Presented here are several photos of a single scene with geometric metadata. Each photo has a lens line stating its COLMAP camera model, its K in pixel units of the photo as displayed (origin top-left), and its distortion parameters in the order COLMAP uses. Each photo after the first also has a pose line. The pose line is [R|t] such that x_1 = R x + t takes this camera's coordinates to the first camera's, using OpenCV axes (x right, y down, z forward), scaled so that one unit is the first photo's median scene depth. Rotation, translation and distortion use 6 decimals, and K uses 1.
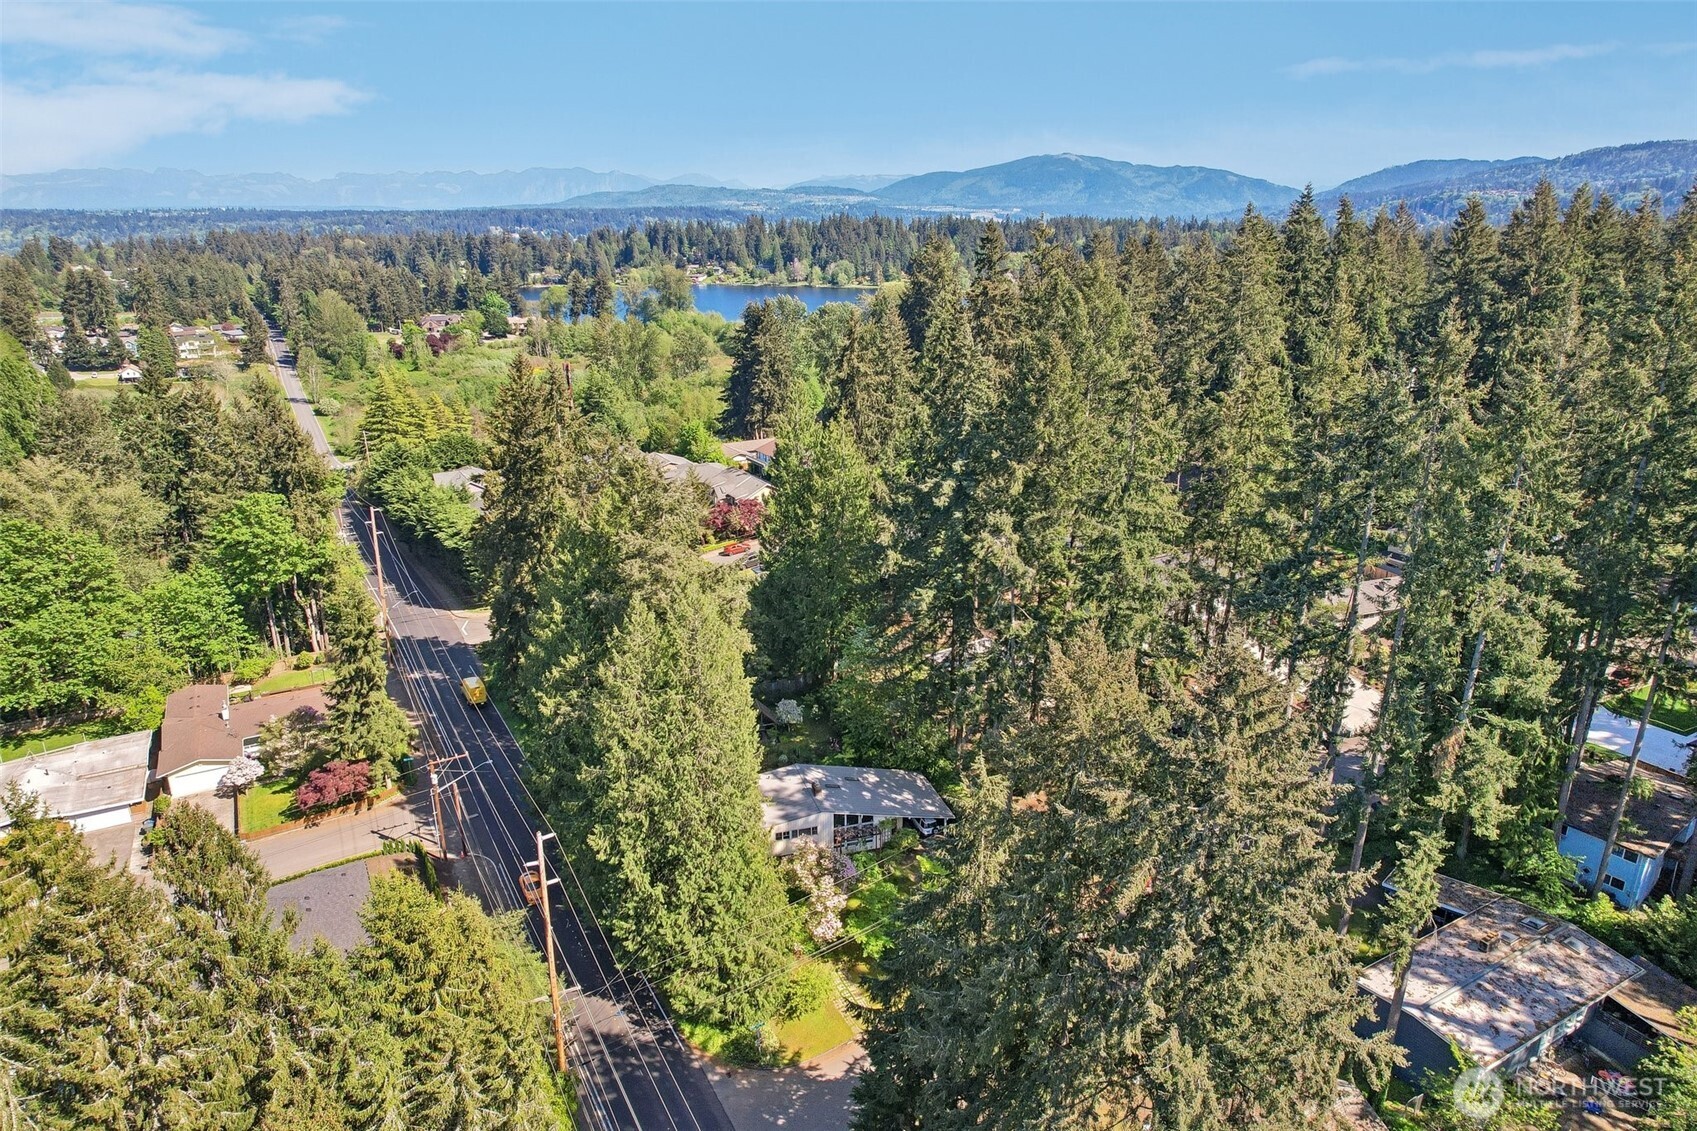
lens RADIAL K [[1094.4, 0, 848.5], [0, 1094.4, 565.5], [0, 0, 1]] dist [-0.079003, 0.071571]
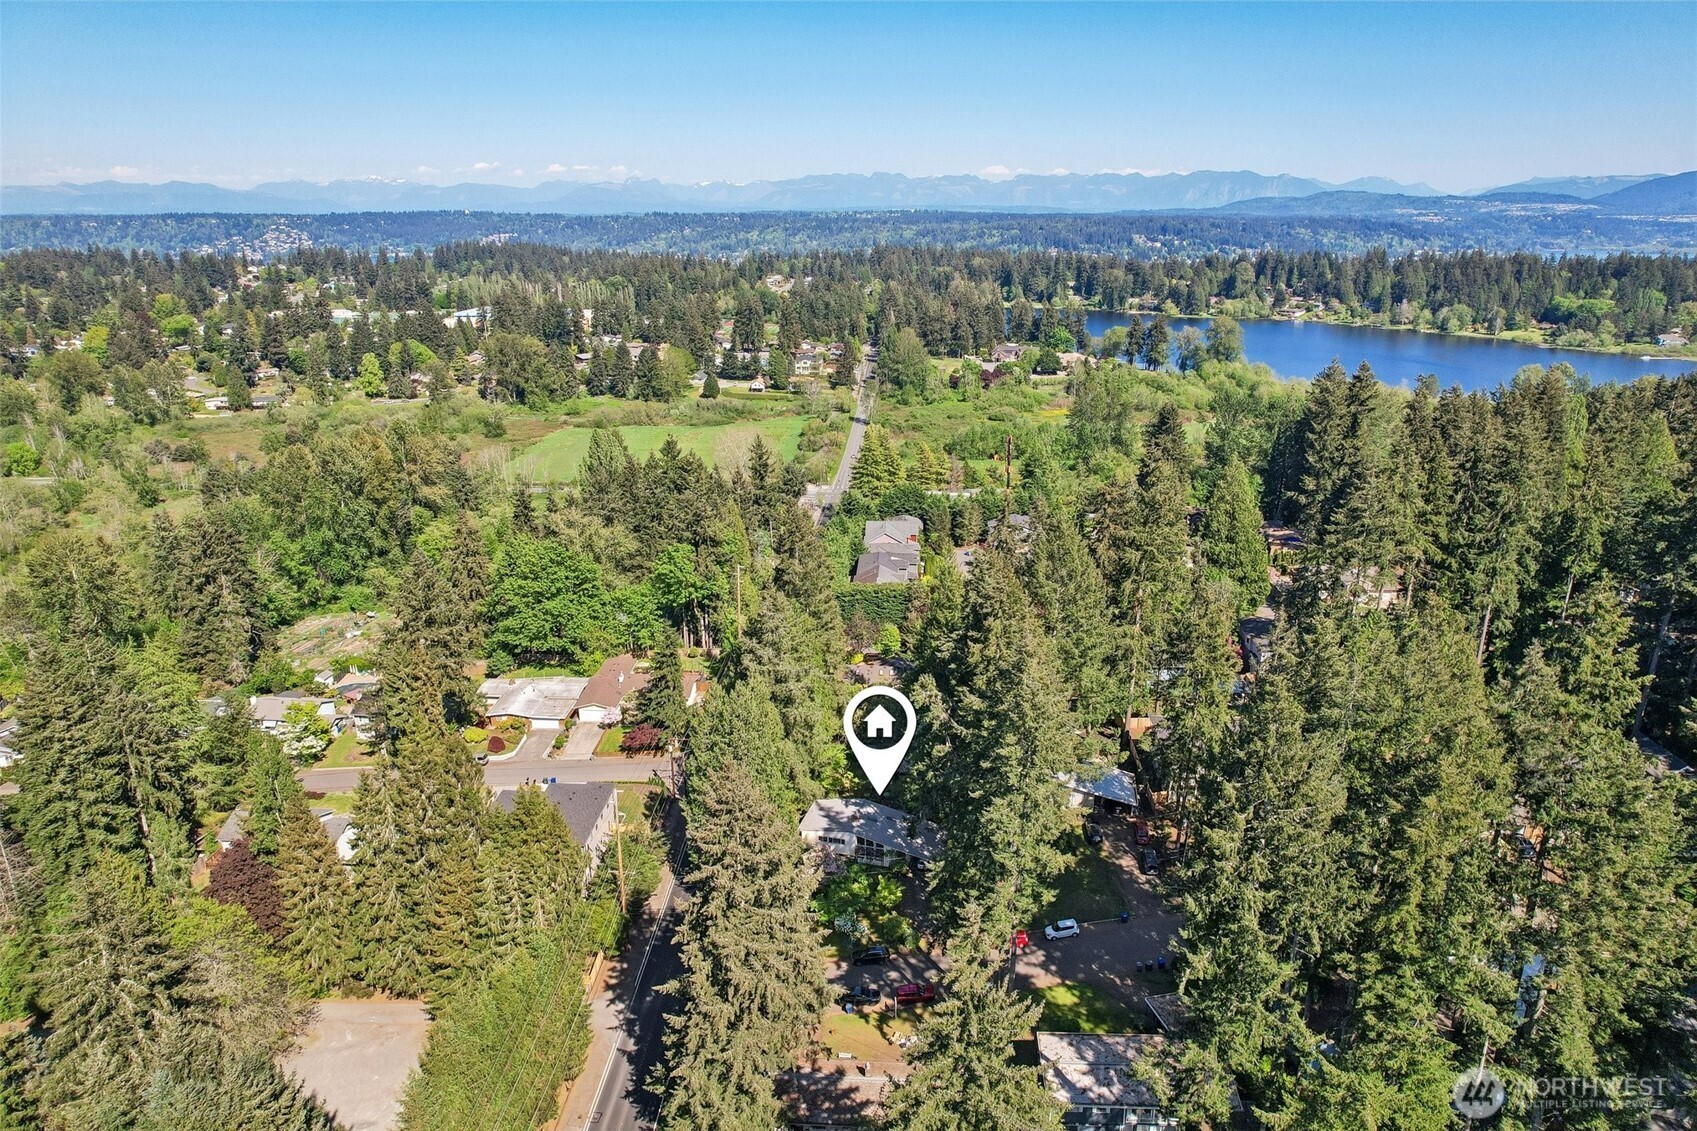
lens RADIAL K [[1094.4, 0, 848.5], [0, 1094.4, 565.5], [0, 0, 1]] dist [-0.079003, 0.071571]
pose [[0.839588, 0.170307, -0.515837, 0.236854], [-0.168711, 0.984376, 0.050400, -0.076213], [0.516361, 0.044712, 0.855203, -0.118780]]
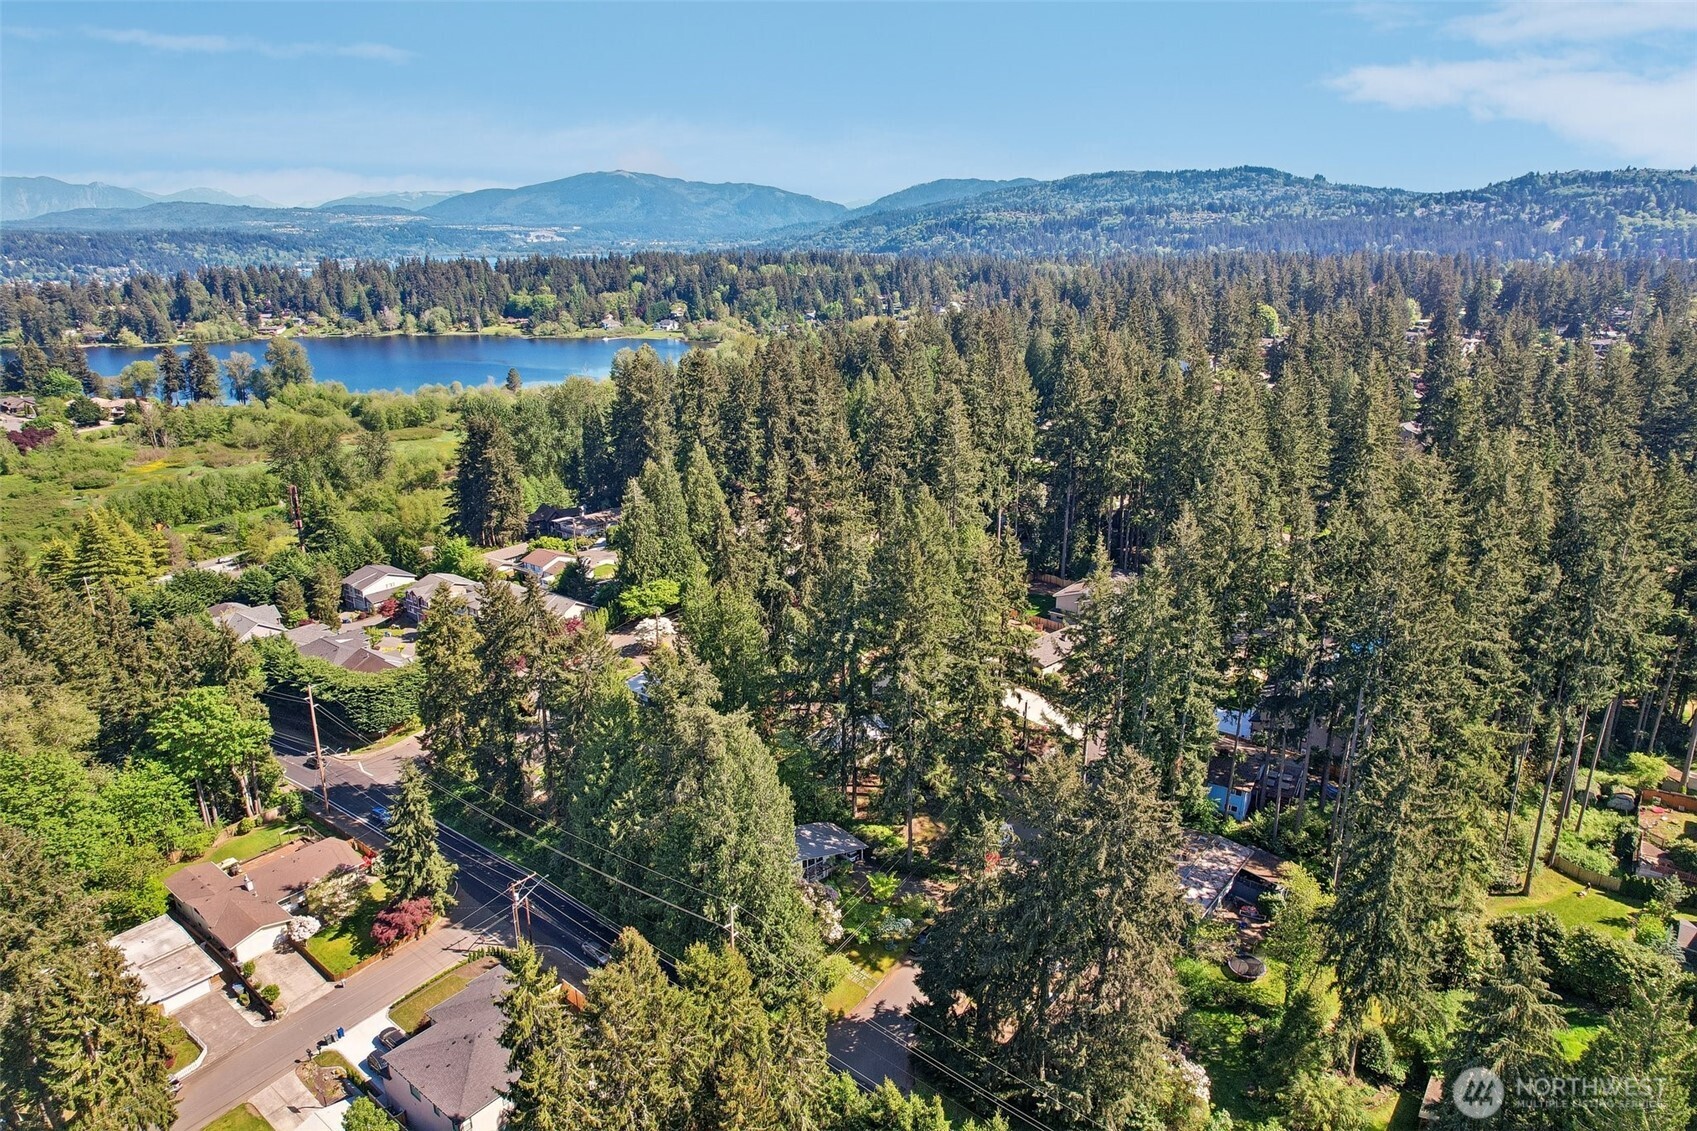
lens RADIAL K [[1098.4, 0, 836.0], [0, 1098.4, 550.2], [0, 0, 1]] dist [-0.056766, 0.071037]
pose [[0.929224, -0.109189, 0.353016, -0.149645], [0.117284, 0.993097, -0.001554, -0.062729], [-0.350410, 0.042847, 0.935616, -0.149442]]
